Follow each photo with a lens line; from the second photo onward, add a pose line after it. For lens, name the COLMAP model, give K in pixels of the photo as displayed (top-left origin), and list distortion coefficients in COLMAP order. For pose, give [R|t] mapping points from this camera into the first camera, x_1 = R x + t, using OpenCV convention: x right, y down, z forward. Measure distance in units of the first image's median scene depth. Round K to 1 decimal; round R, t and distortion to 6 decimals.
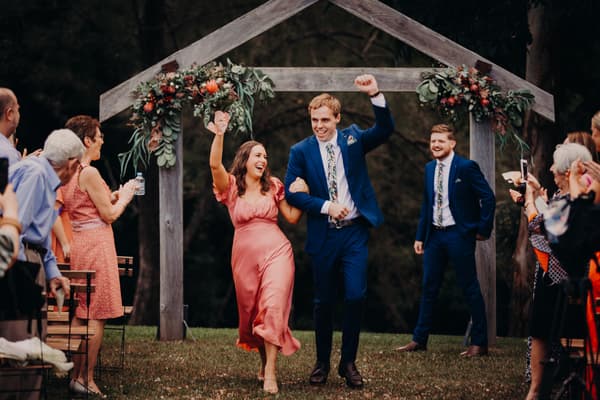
lens RADIAL K [[2204.8, 0, 301.9], [0, 2204.8, 200.4], [0, 0, 1]] dist [-0.158960, 0.000000]
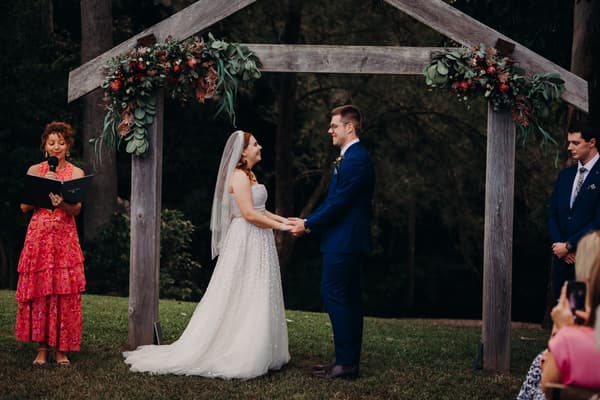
lens RADIAL K [[1308.4, 0, 296.6], [0, 1308.4, 199.9], [0, 0, 1]] dist [0.050916, 0.000000]
pose [[0.989577, 0.030634, -0.140705, 0.076230], [-0.027646, 0.999350, 0.023145, -0.010657], [0.141323, -0.019014, 0.989781, 0.484609]]
